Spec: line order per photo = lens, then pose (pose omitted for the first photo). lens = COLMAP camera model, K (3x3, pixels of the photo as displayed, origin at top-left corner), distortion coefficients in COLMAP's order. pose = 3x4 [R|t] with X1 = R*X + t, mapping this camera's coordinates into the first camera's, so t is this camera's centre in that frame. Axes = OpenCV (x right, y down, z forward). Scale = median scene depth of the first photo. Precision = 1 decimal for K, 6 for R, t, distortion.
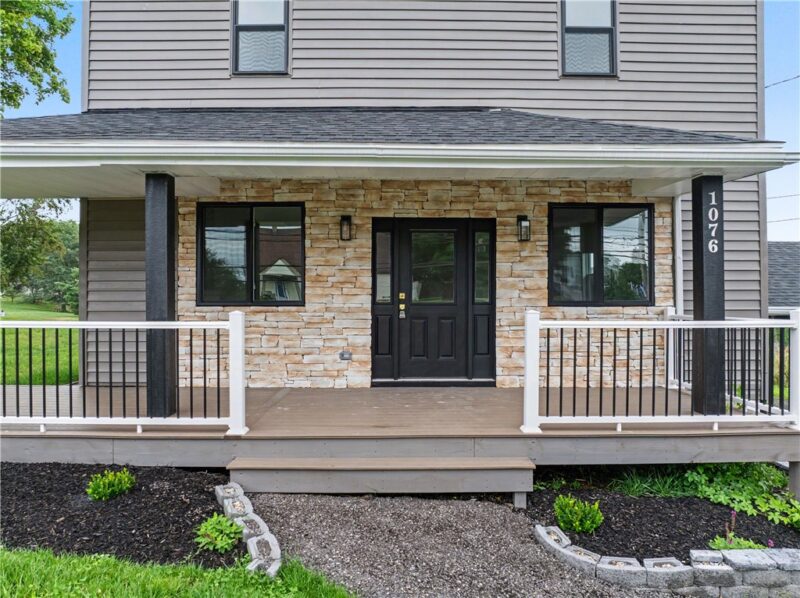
lens RADIAL K [[569.8, 0, 400.0], [0, 569.8, 299.0], [0, 0, 1]] dist [-0.043088, -0.000781]
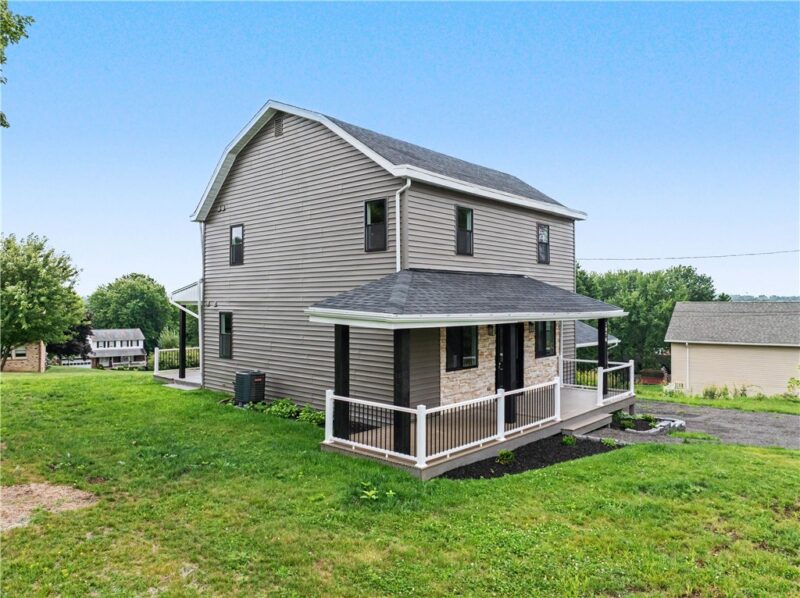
lens RADIAL K [[570.6, 0, 400.0], [0, 570.6, 299.0], [0, 0, 1]] dist [0.001430, 0.000082]
pose [[0.677005, 0.002976, 0.735972, -1.915959], [-0.005882, 0.999982, 0.001367, -0.241221], [-0.735955, -0.005255, 0.677010, -0.215408]]
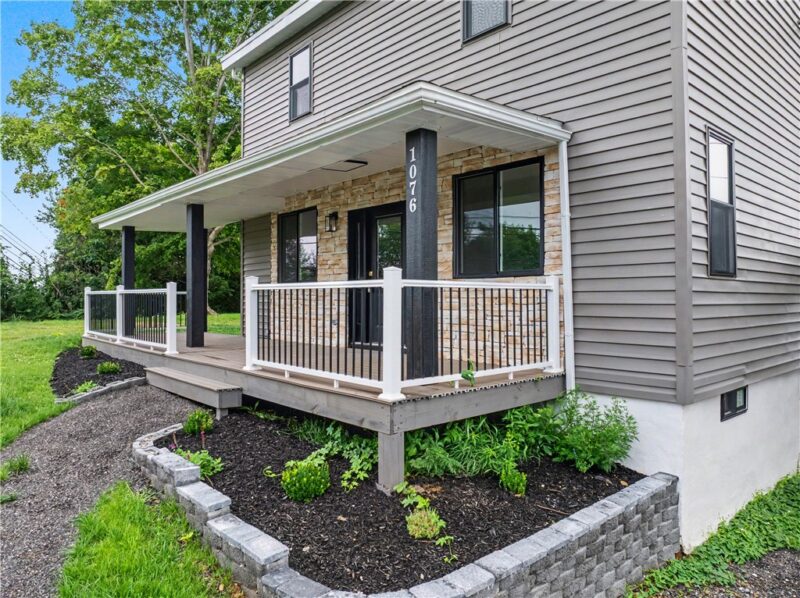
lens RADIAL K [[561.4, 0, 403.8], [0, 561.4, 294.5], [0, 0, 1]] dist [-0.031901, 0.001336]
pose [[0.658108, -0.005228, -0.752906, 0.956104], [0.002841, 0.999986, -0.004460, 0.044633], [0.752919, 0.000797, 0.658113, 0.286019]]
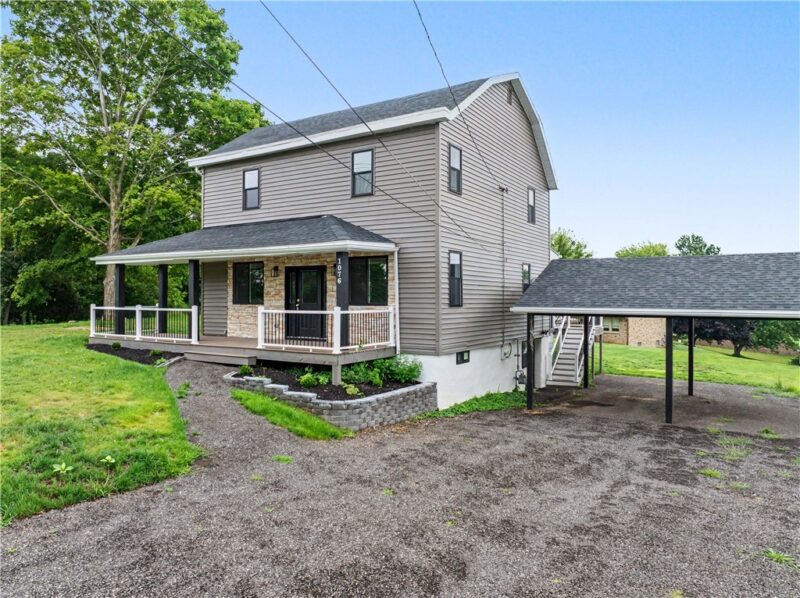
lens RADIAL K [[569.8, 0, 400.0], [0, 569.8, 299.0], [0, 0, 1]] dist [-0.043088, -0.000781]
pose [[0.843383, 0.002740, -0.537305, 1.604028], [-0.000768, 0.999992, 0.003893, -0.020373], [0.537312, -0.002870, 0.843379, -0.712898]]
